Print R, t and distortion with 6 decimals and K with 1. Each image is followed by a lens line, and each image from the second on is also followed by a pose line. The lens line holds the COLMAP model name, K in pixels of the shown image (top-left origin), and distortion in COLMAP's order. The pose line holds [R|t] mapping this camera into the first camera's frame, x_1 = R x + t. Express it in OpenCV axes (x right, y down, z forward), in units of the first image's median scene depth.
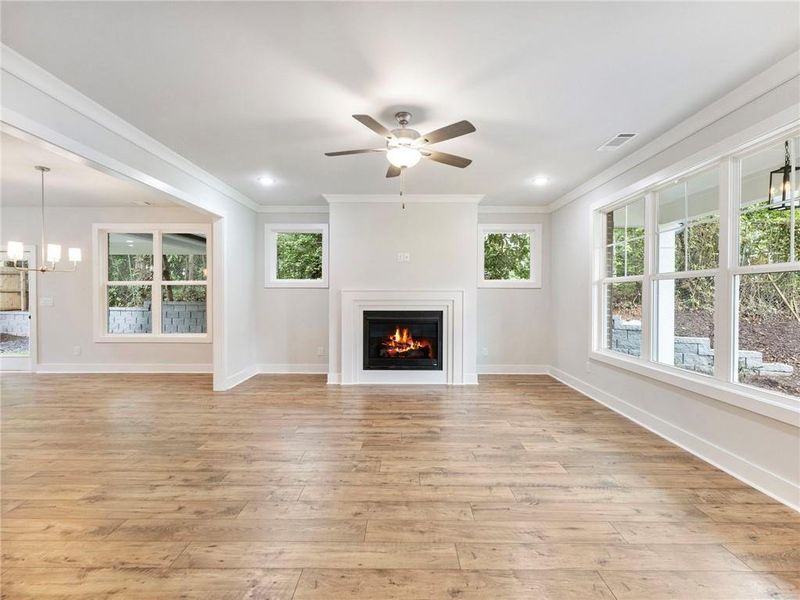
lens RADIAL K [[370.1, 0, 400.0], [0, 370.1, 300.0], [0, 0, 1]] dist [0.001777, -0.000197]
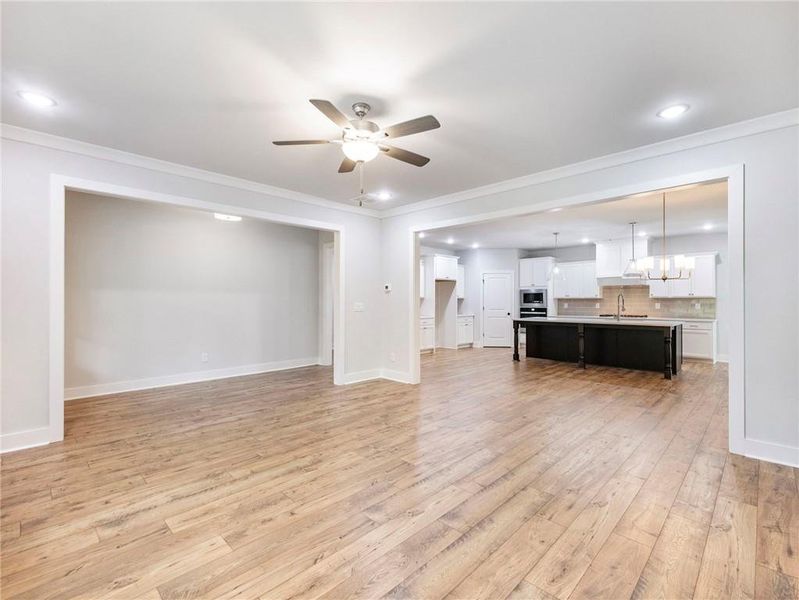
lens RADIAL K [[369.6, 0, 399.5], [0, 369.6, 300.0], [0, 0, 1]] dist [0.001777, -0.000197]
pose [[-0.694755, -0.006533, -0.719217, 0.656366], [-0.012160, 0.999923, 0.002663, -0.014577], [0.719144, 0.010595, -0.694781, 1.849447]]
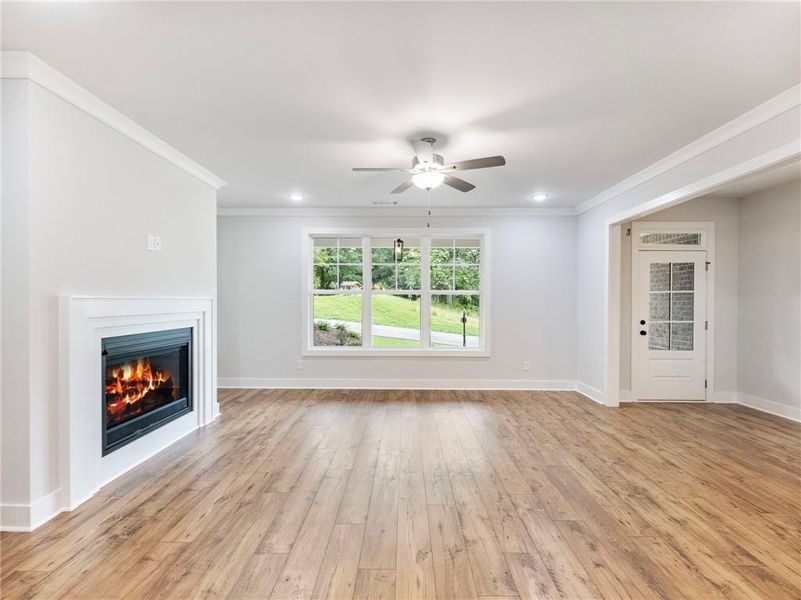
lens RADIAL K [[370.6, 0, 400.5], [0, 370.6, 300.0], [0, 0, 1]] dist [0.001777, -0.000197]
pose [[0.005941, -0.000379, 0.999982, -1.158506], [0.009617, 0.999954, 0.000322, -0.037535], [-0.999936, 0.009615, 0.005944, 1.157008]]
